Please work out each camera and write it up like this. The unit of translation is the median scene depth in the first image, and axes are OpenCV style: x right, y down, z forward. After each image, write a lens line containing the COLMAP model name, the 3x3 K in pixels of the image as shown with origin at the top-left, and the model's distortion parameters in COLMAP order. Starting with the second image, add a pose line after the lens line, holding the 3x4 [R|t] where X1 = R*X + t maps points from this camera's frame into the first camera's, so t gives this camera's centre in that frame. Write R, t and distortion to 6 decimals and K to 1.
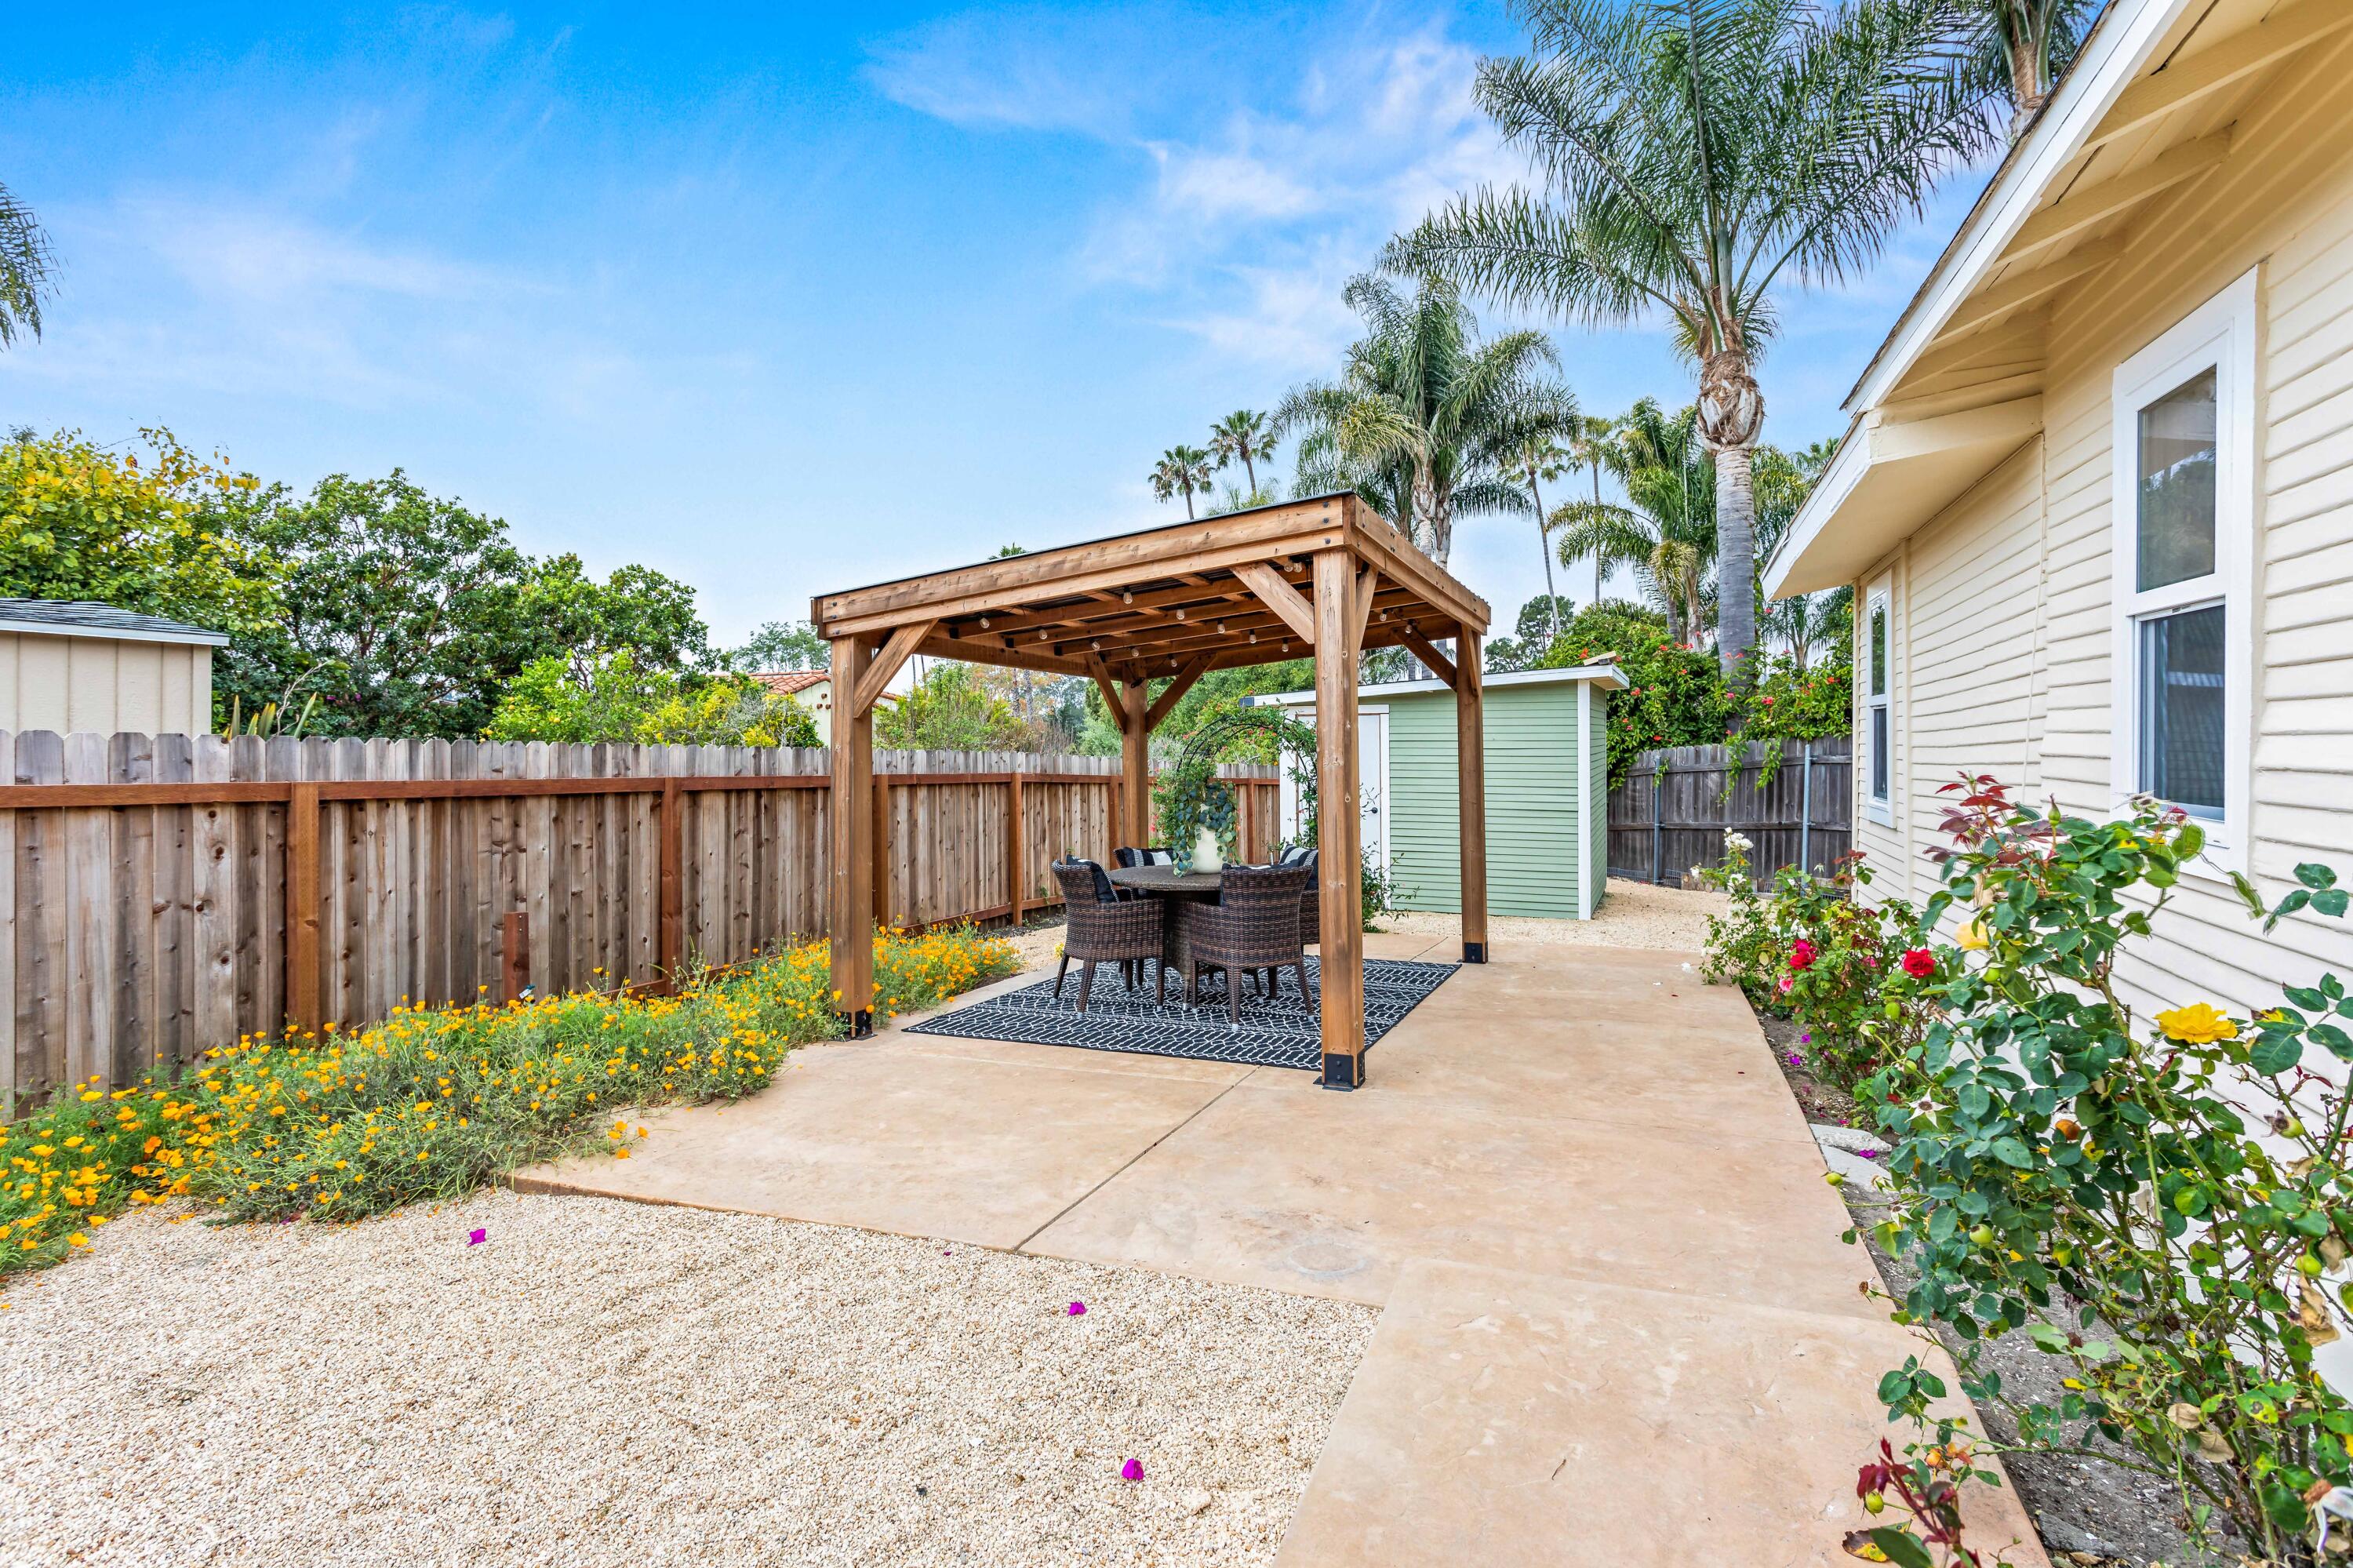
lens RADIAL K [[1138.0, 0, 1179.4], [0, 1138.0, 732.2], [0, 0, 1]] dist [-0.003915, 0.002069]
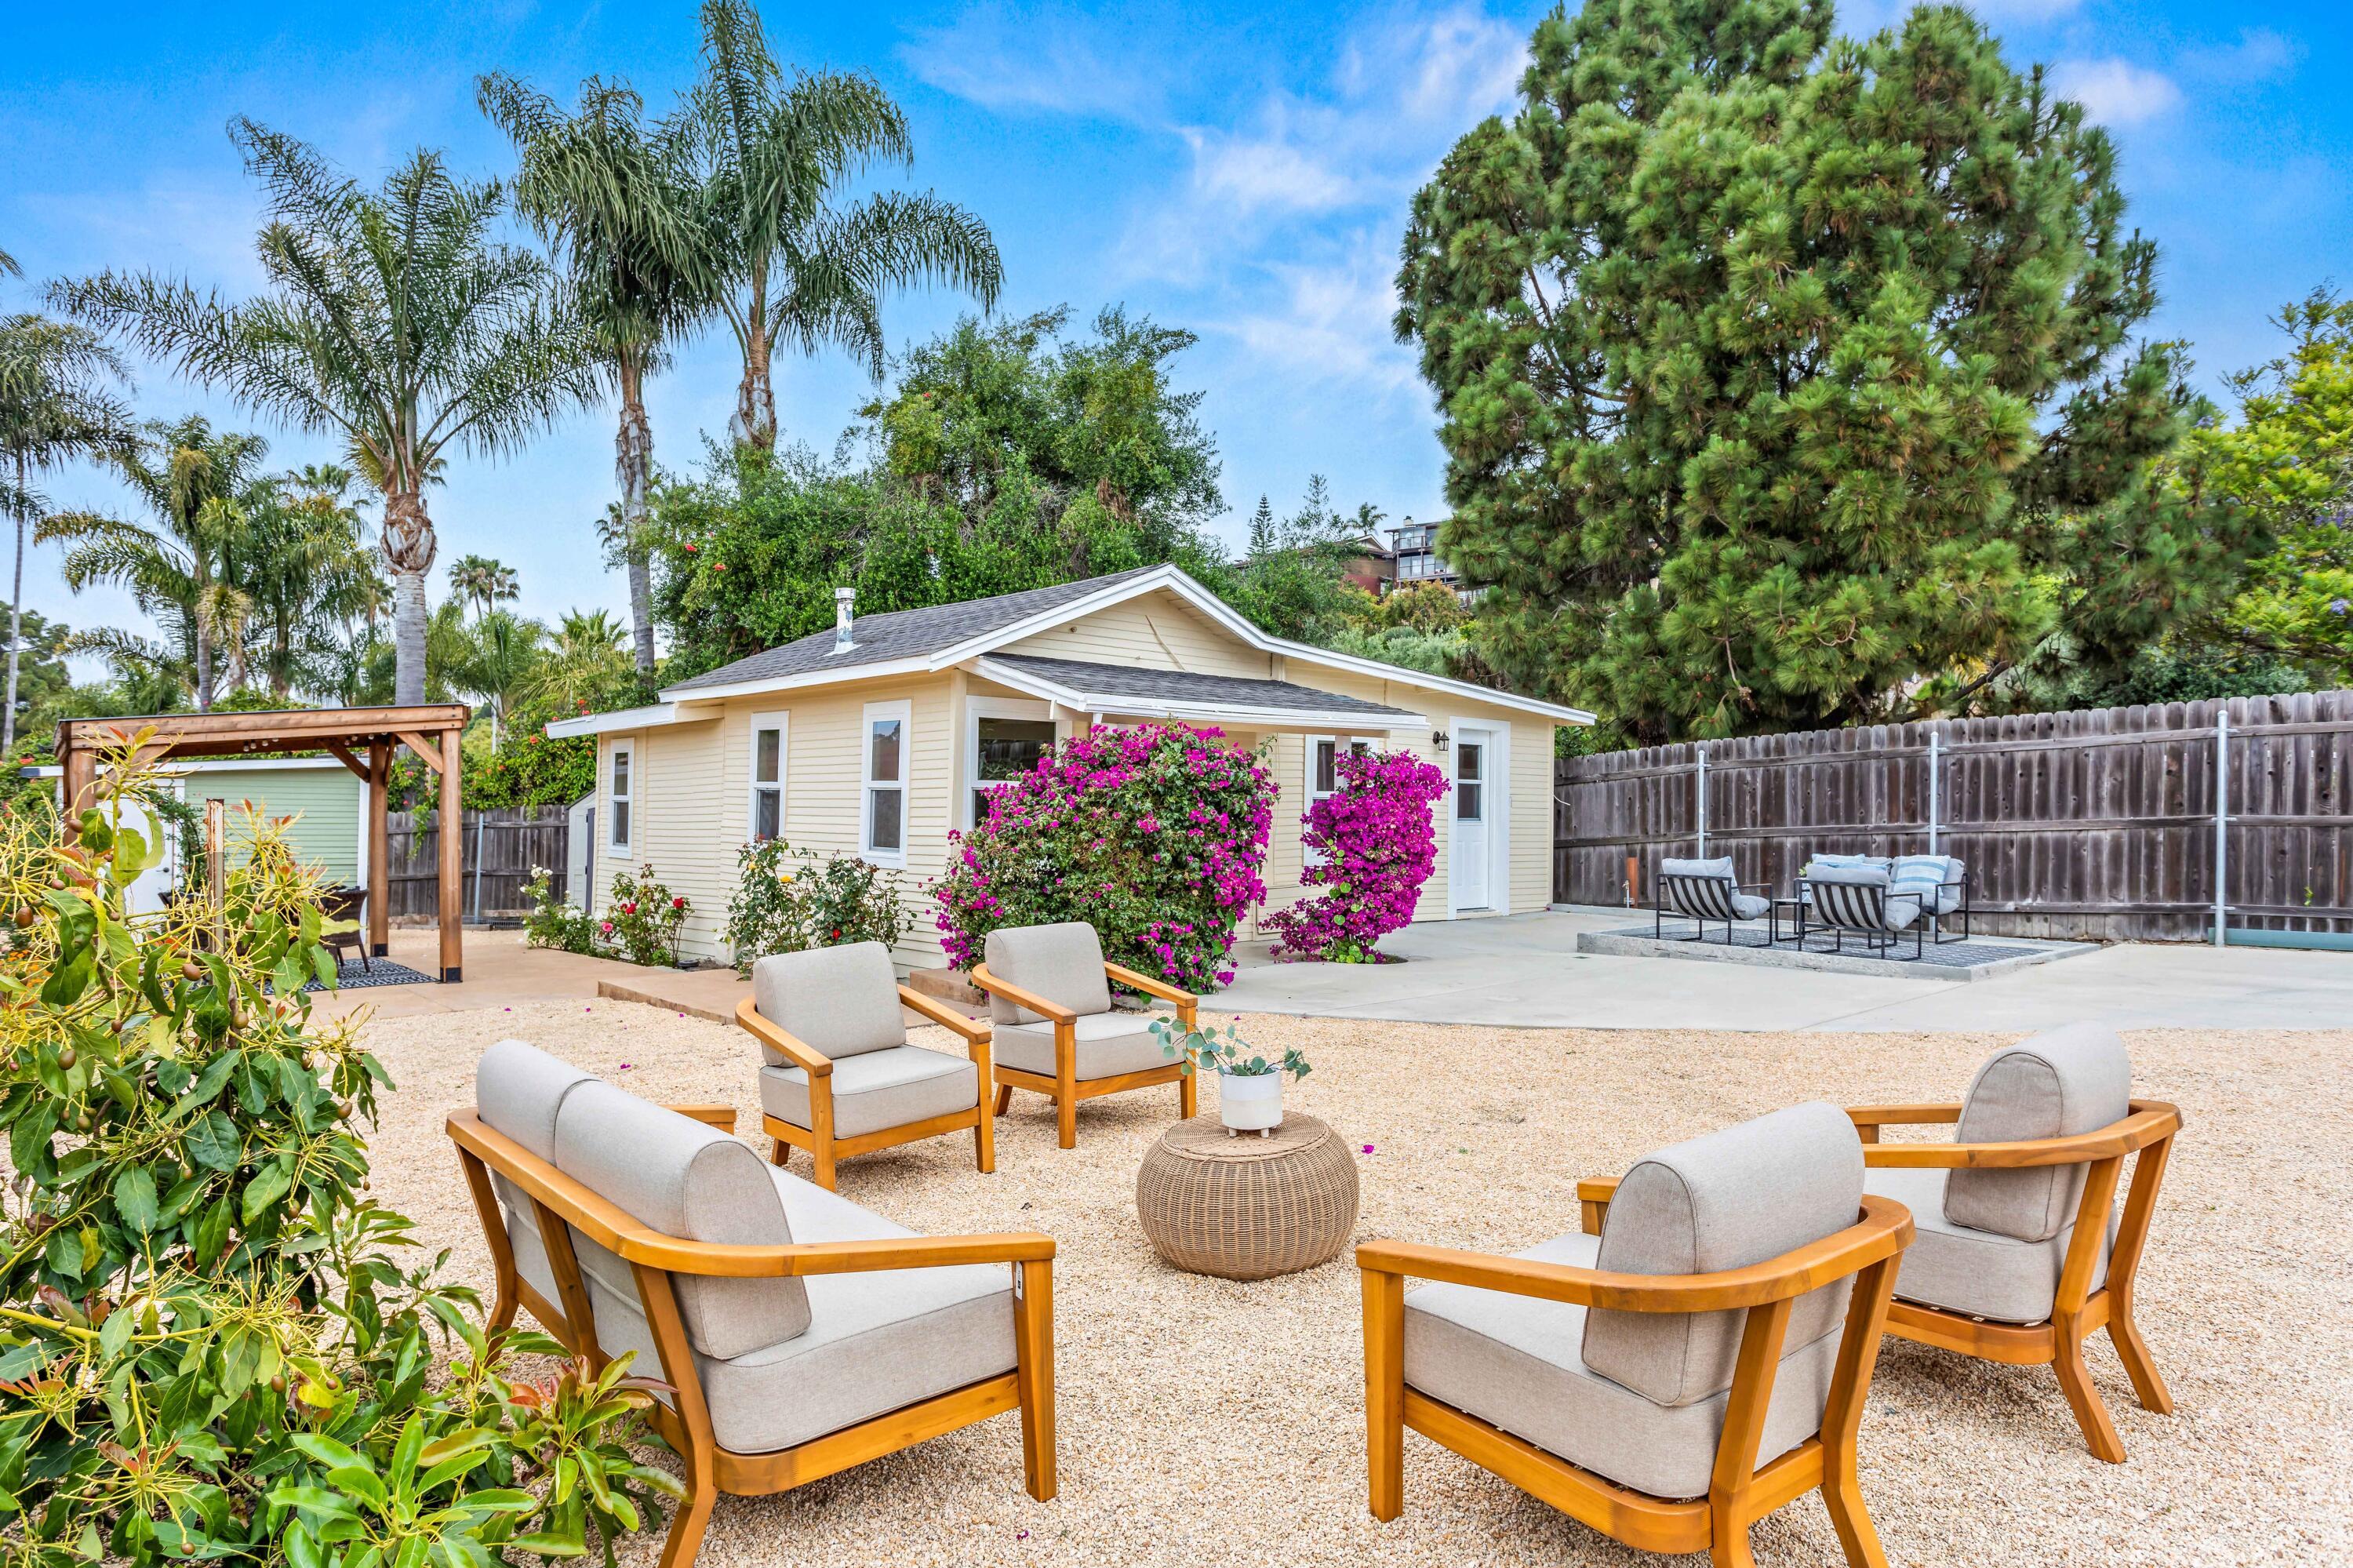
lens RADIAL K [[1387.6, 0, 1178.0], [0, 1387.6, 792.6], [0, 0, 1]] dist [-0.002943, 0.003633]
pose [[0.443894, 0.017896, 0.895901, -0.529208], [-0.022324, 0.999711, -0.008908, -0.016908], [-0.895801, -0.016046, 0.444165, -0.453178]]
